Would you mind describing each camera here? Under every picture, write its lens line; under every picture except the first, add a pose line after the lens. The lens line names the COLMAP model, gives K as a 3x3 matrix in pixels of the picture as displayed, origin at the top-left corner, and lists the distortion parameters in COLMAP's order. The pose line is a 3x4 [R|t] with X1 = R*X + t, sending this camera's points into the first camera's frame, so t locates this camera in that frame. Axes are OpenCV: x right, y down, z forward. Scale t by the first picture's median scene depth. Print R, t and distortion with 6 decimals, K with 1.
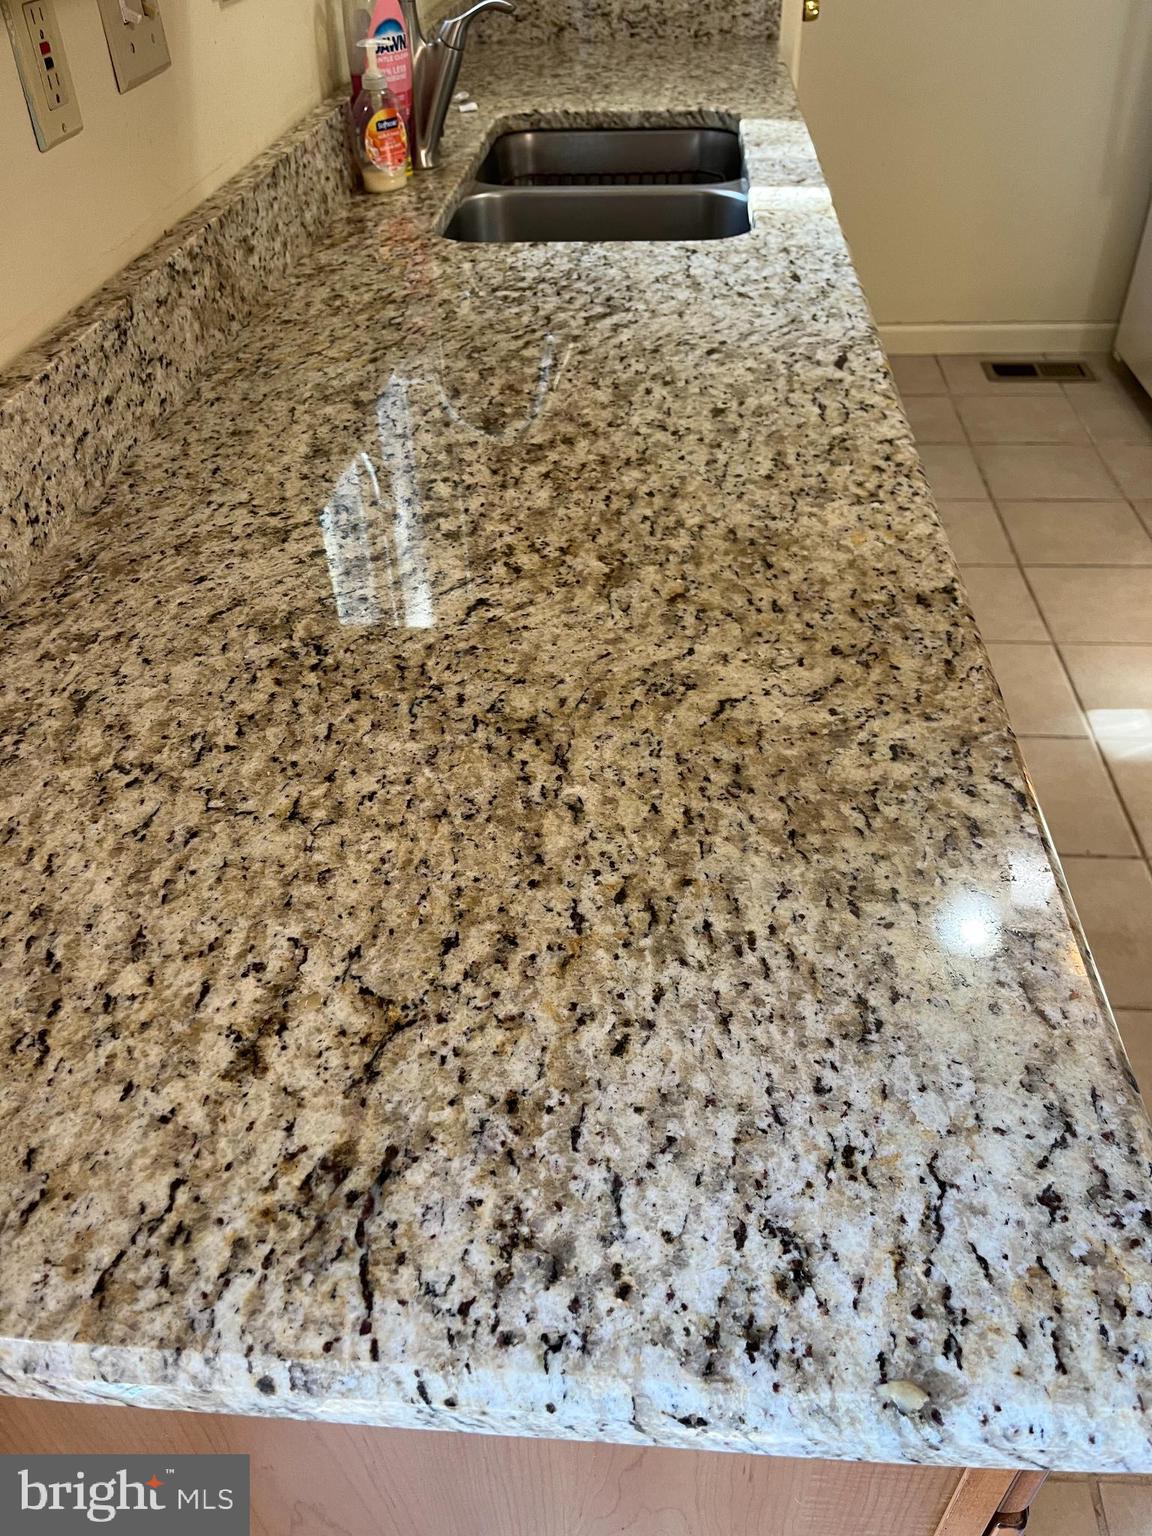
lens RADIAL K [[1172.3, 0, 572.7], [0, 1172.3, 760.0], [0, 0, 1]] dist [0.072229, -0.093439]
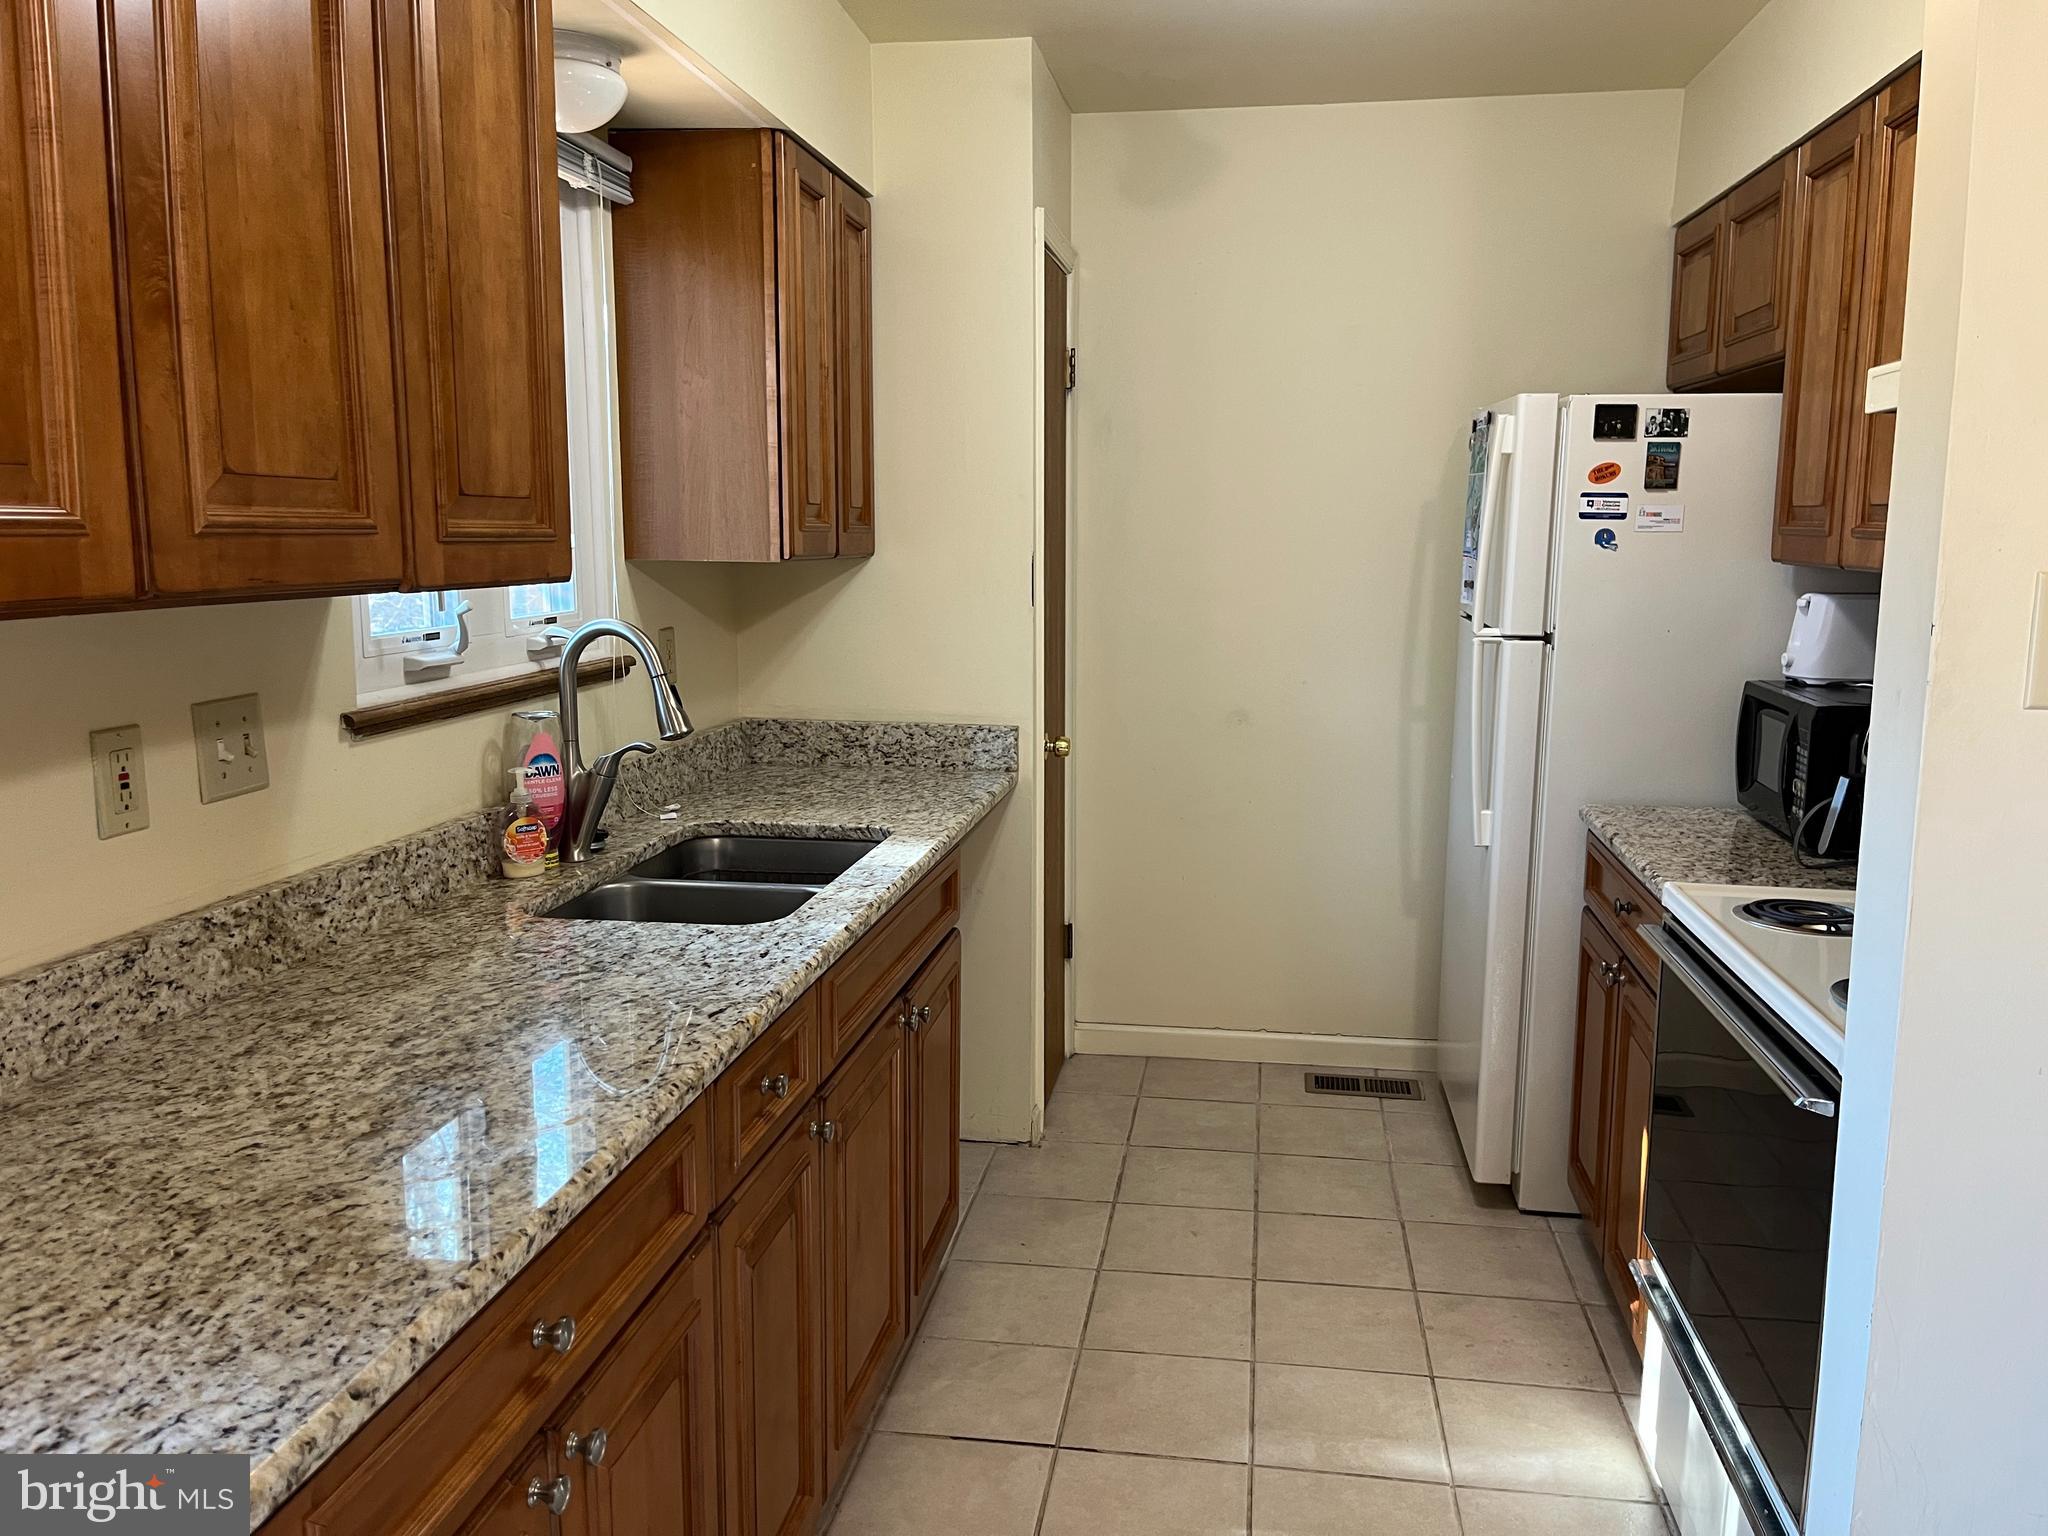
lens RADIAL K [[1563.0, 0, 1091.2], [0, 1563.0, 783.4], [0, 0, 1]] dist [0.072229, -0.093439]
pose [[0.997569, 0.043408, -0.054515, 0.724684], [-0.064620, 0.869035, -0.490513, 0.253682], [0.026084, 0.492843, 0.869727, -0.583273]]
